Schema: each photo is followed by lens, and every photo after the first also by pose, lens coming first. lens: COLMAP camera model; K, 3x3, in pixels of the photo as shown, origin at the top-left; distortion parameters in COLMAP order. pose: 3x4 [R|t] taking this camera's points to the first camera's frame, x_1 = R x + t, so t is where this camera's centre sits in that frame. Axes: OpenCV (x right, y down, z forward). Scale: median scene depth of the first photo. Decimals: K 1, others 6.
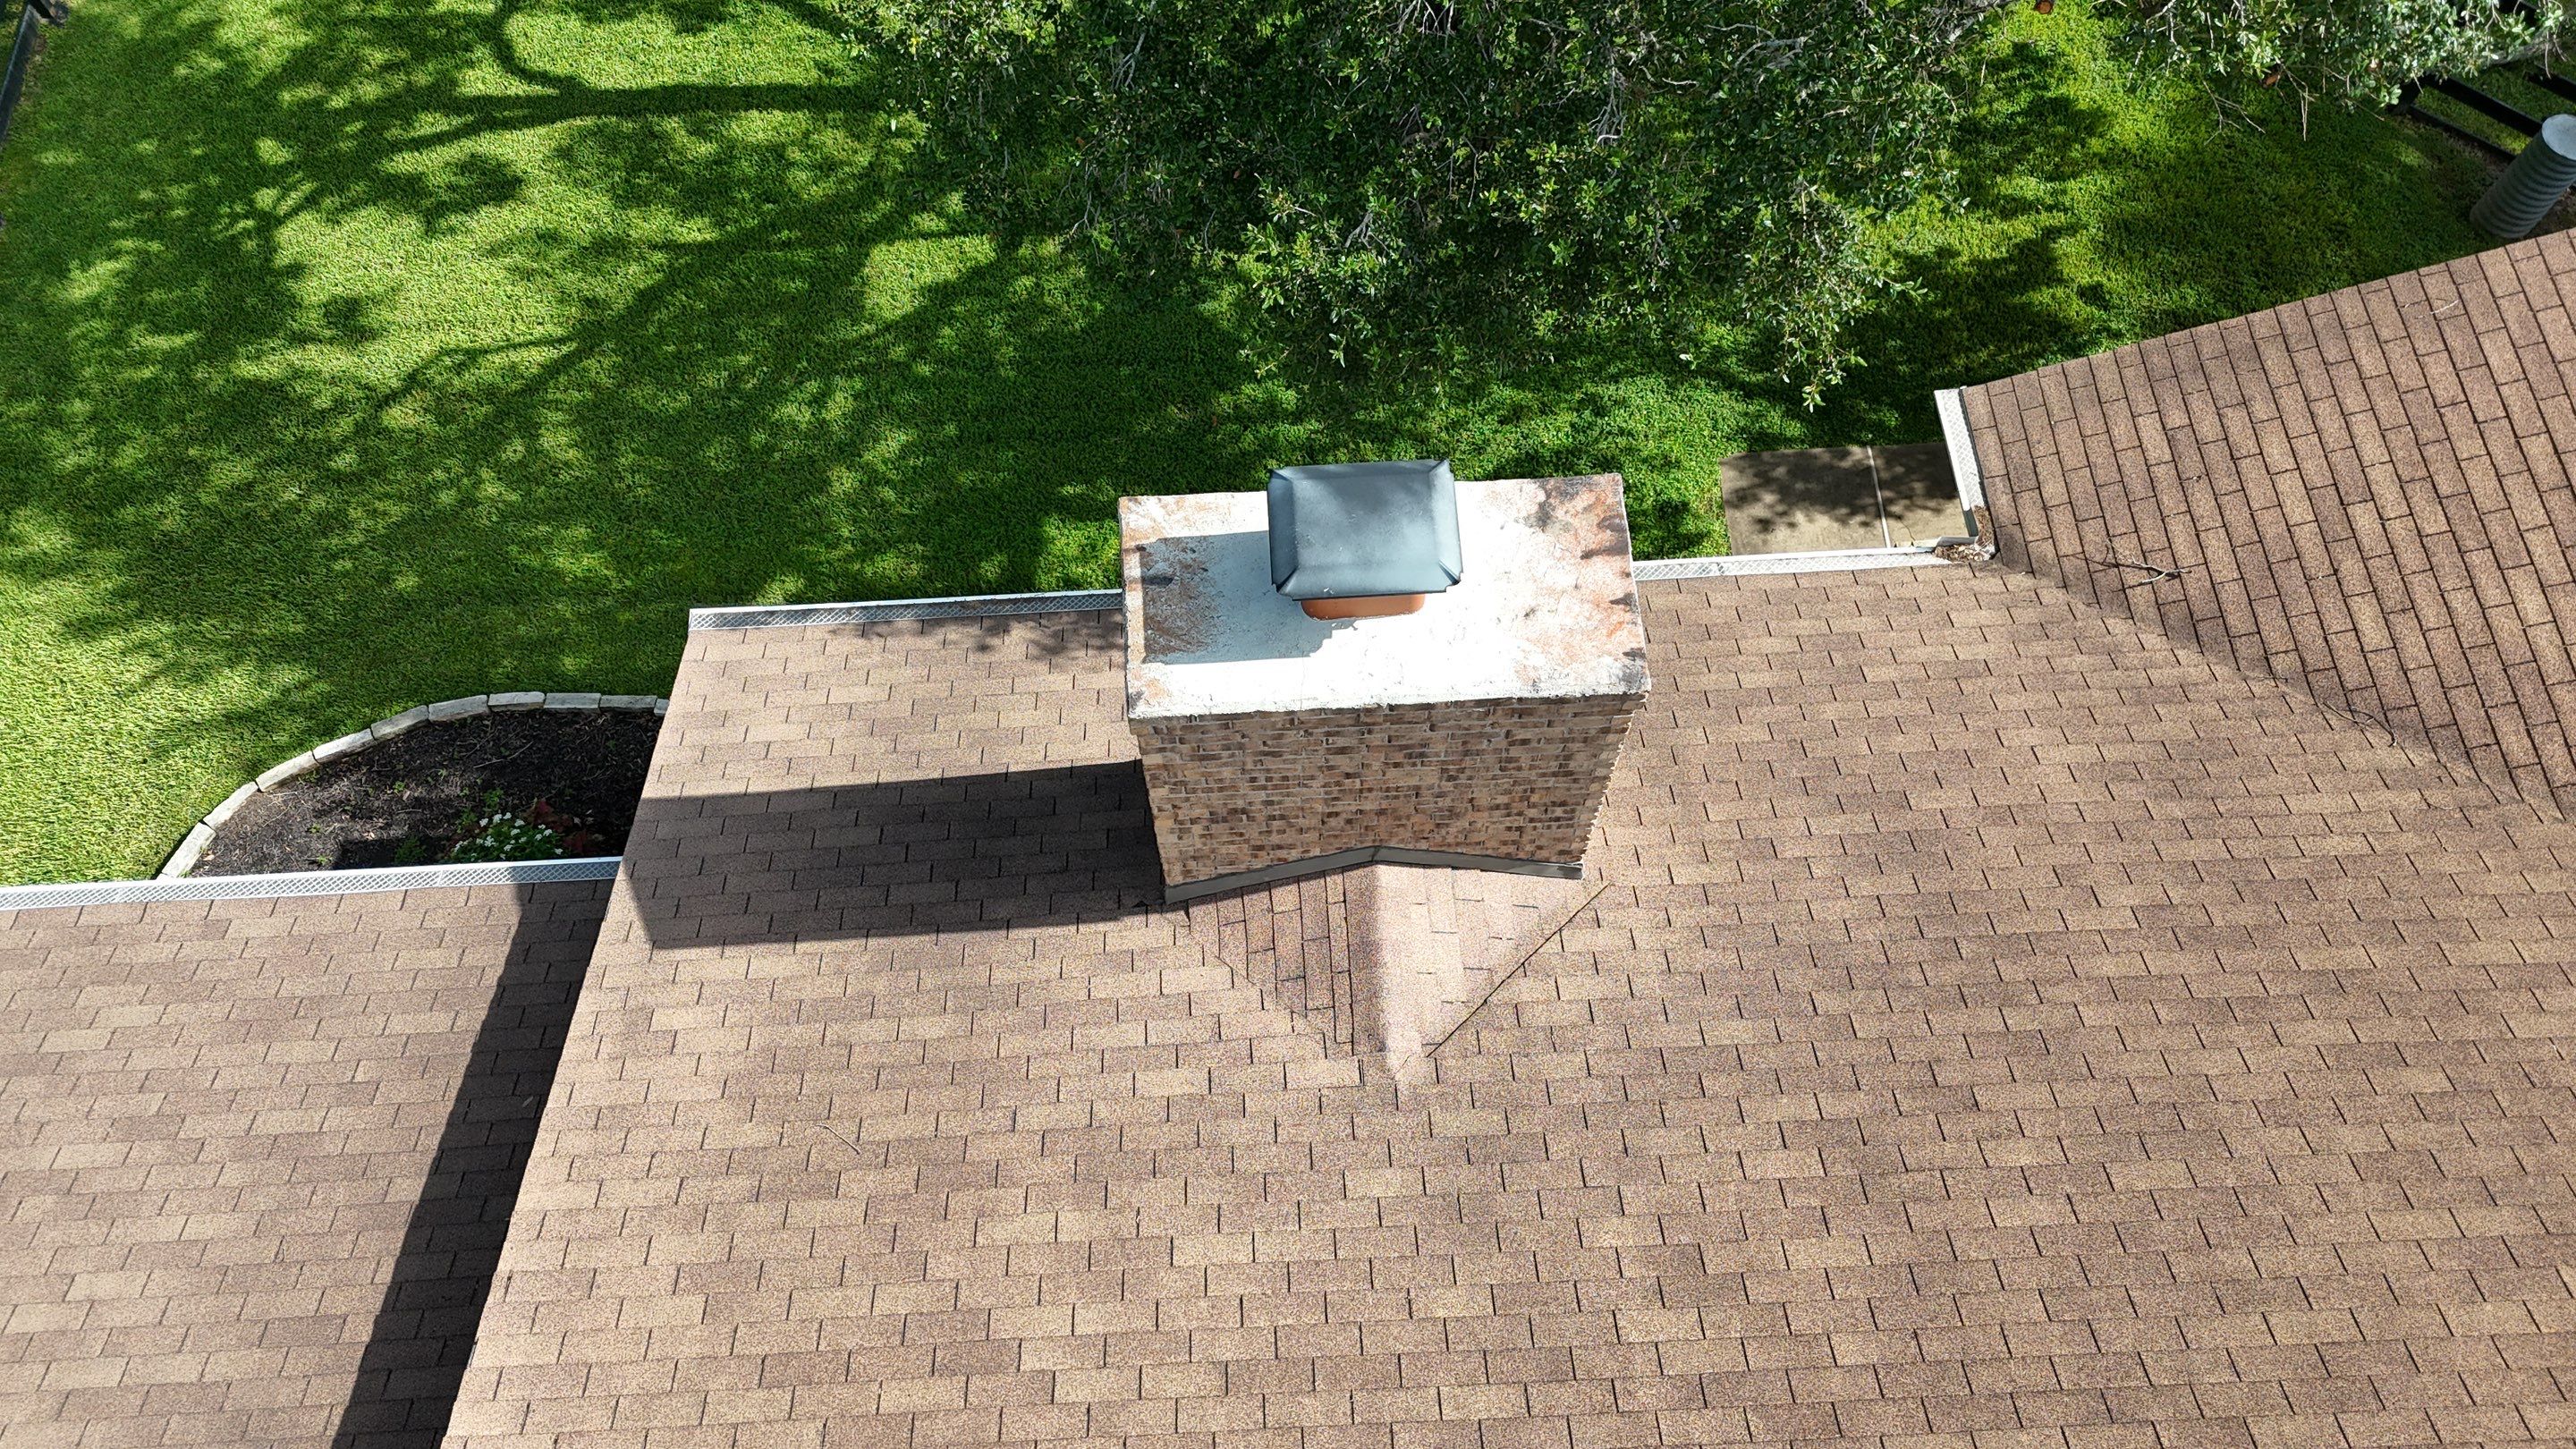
lens RADIAL K [[1891.0, 0, 1288.0], [0, 1891.0, 724.5], [0, 0, 1]] dist [0.171376, -0.428789]
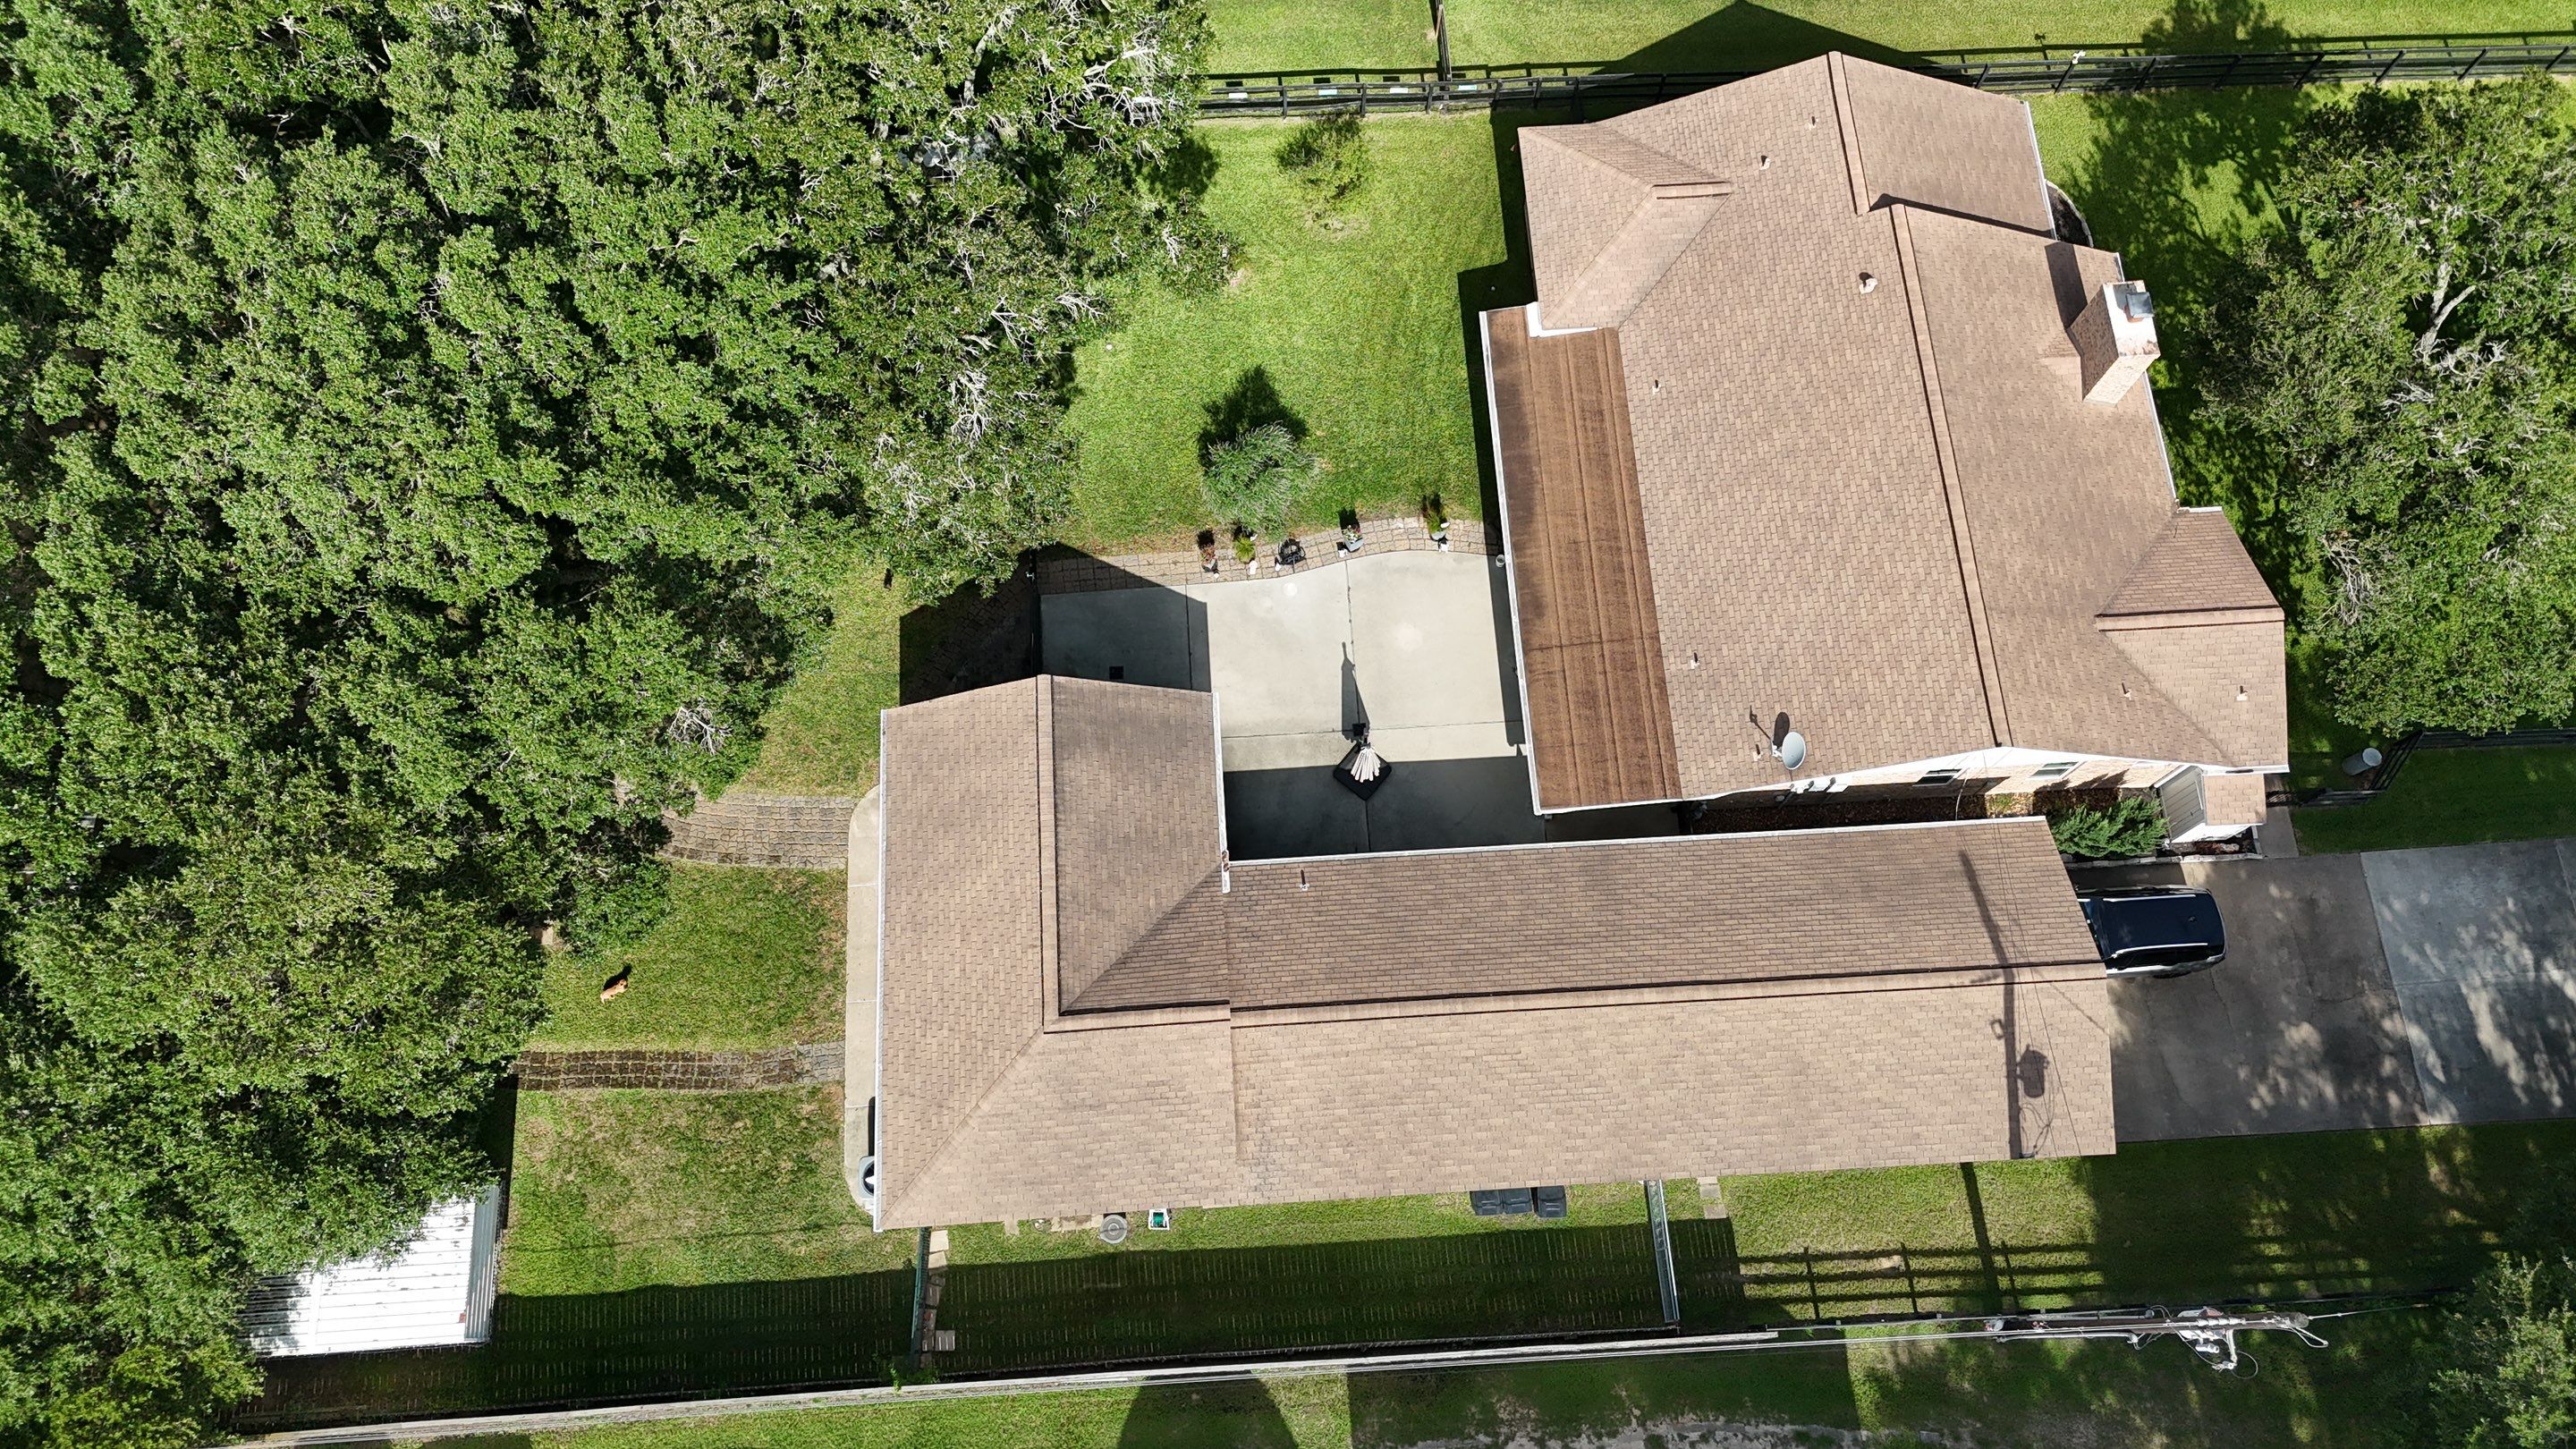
lens RADIAL K [[1891.0, 0, 1288.0], [0, 1891.0, 724.5], [0, 0, 1]] dist [0.171376, -0.428789]
pose [[0.035304, 0.941464, -0.335260, 2.170794], [-0.899423, 0.176171, 0.400003, 0.083603], [0.435651, 0.287419, 0.852994, -3.366491]]
